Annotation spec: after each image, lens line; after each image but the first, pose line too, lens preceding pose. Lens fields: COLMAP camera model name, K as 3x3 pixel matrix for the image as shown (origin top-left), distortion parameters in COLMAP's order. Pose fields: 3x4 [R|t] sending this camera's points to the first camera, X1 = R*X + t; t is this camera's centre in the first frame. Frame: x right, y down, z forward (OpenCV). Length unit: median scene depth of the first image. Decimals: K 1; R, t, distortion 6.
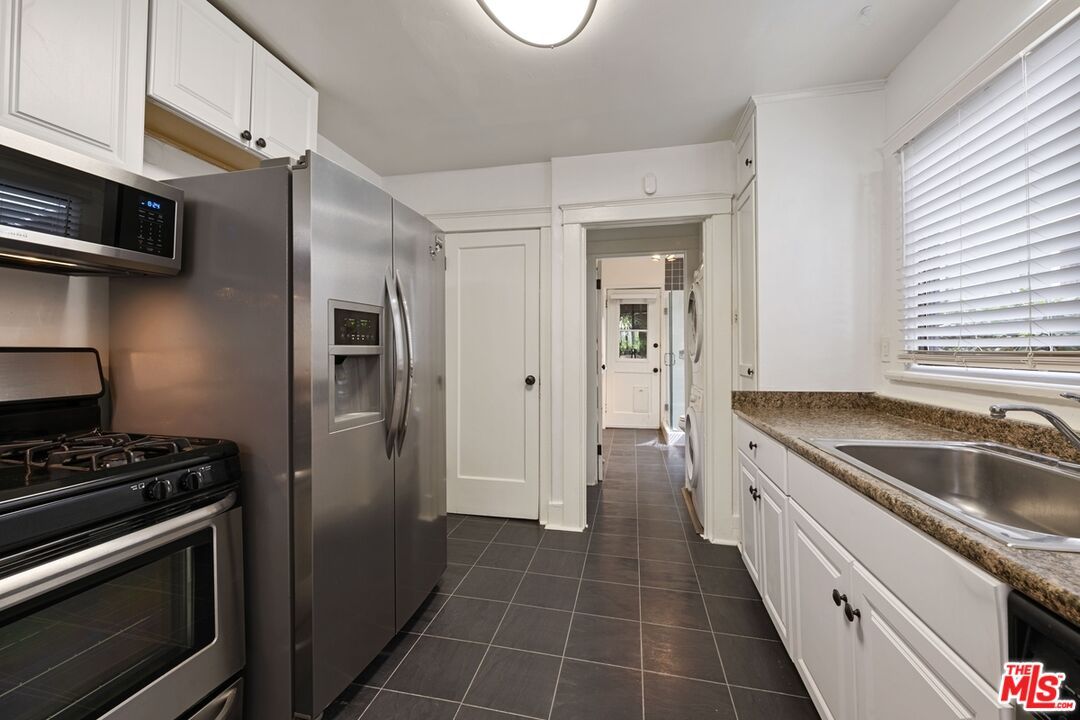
lens RADIAL K [[434.6, 0, 536.2], [0, 434.6, 355.7], [0, 0, 1]] dist [-0.002192, -0.000023]
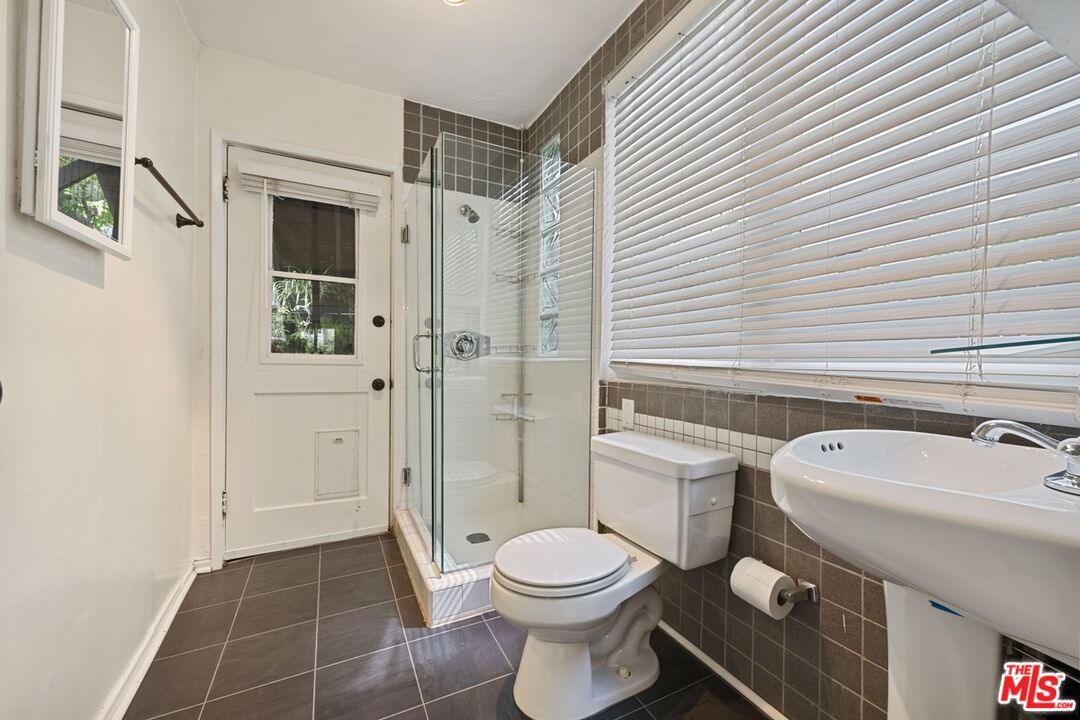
lens RADIAL K [[434.6, 0, 543.4], [0, 434.6, 358.1], [0, 0, 1]] dist [-0.002192, -0.000023]
pose [[0.778895, 0.003463, 0.627145, 0.146628], [0.005618, 0.999906, -0.012498, 0.015440], [-0.627129, 0.013258, 0.778803, 0.606310]]
